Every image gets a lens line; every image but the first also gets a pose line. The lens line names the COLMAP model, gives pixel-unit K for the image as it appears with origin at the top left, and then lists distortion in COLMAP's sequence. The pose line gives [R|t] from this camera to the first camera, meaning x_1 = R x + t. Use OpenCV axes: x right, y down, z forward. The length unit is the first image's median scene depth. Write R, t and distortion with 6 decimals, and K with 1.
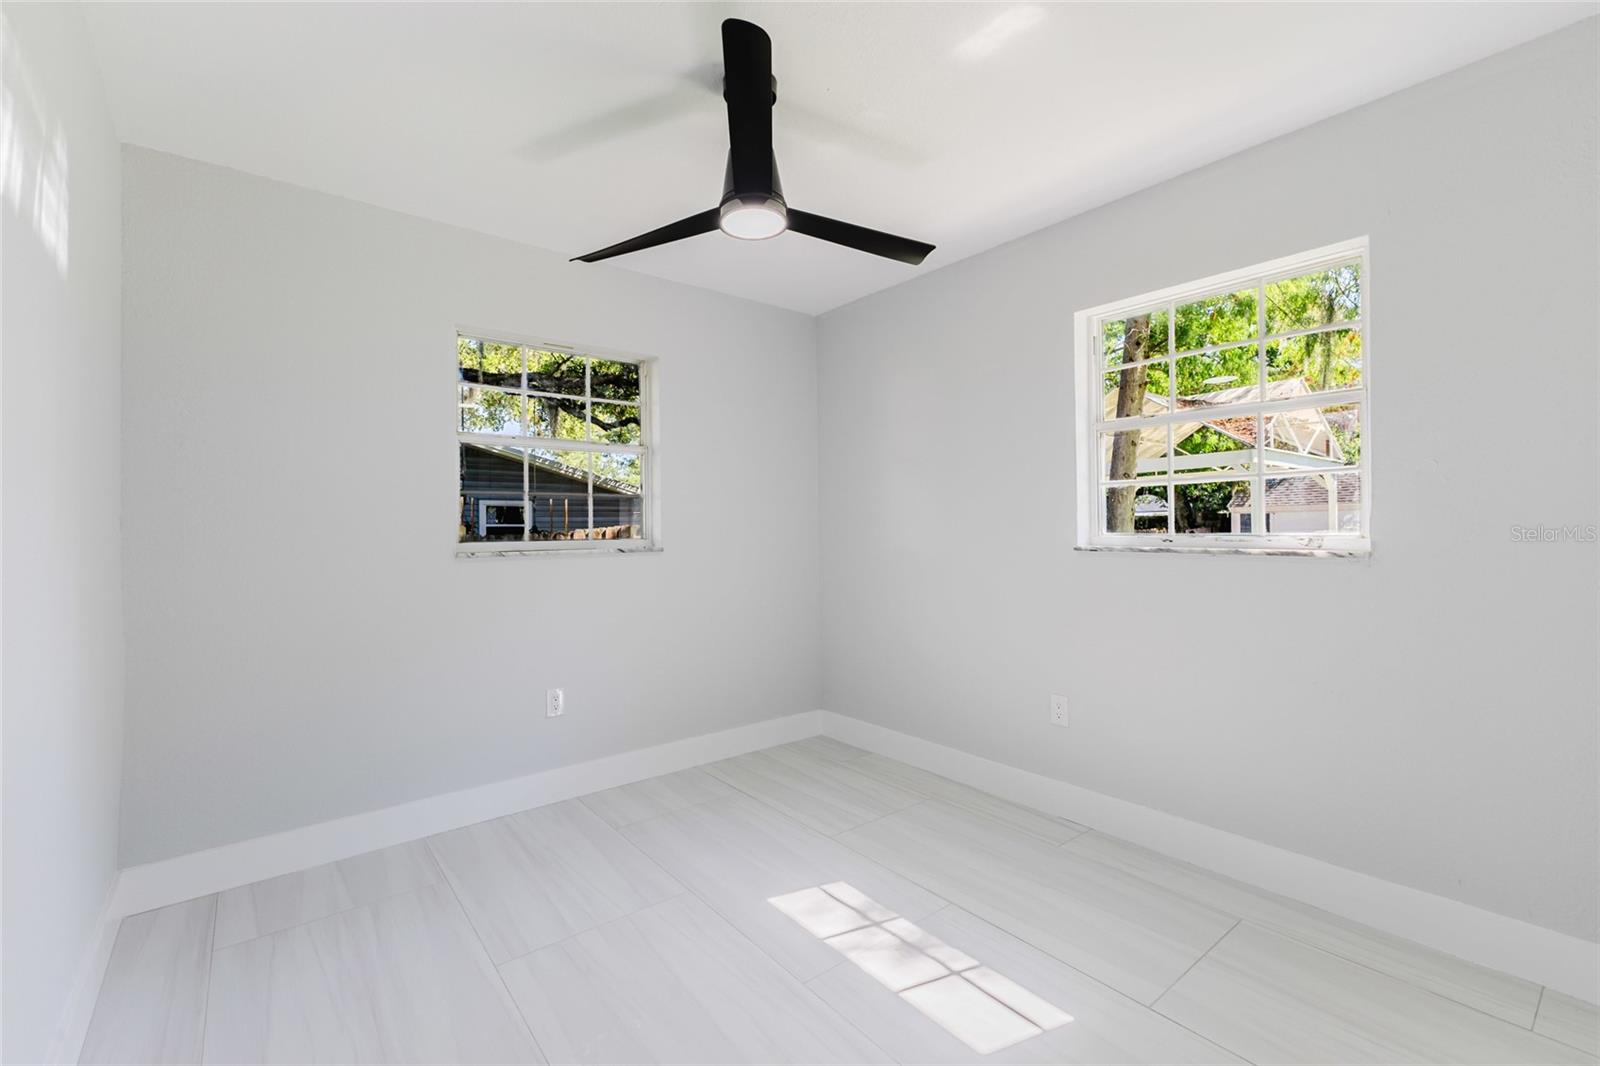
lens RADIAL K [[689.8, 0, 803.2], [0, 689.8, 528.6], [0, 0, 1]] dist [0.011750, -0.000282]
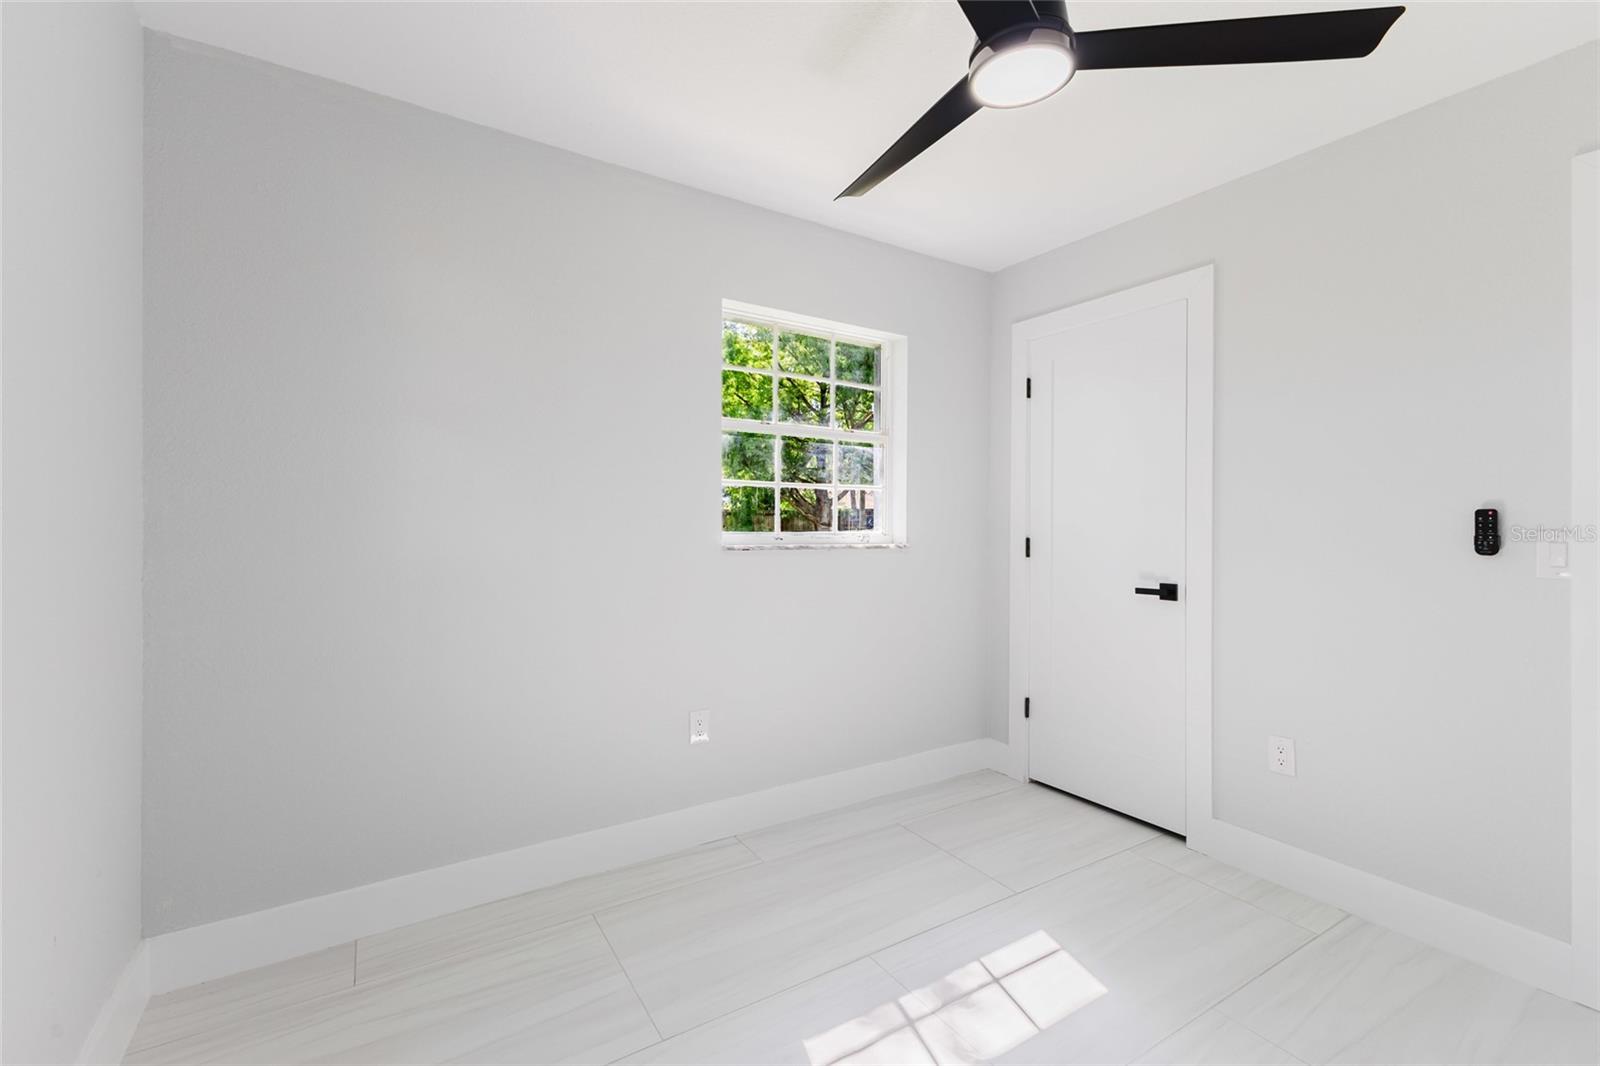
lens RADIAL K [[689.8, 0, 803.2], [0, 689.8, 528.6], [0, 0, 1]] dist [0.011750, -0.000282]
pose [[0.116742, 0.008147, 0.993129, -0.617214], [-0.002360, 0.999966, -0.007926, 0.010407], [-0.993159, -0.001418, 0.116757, 0.907231]]
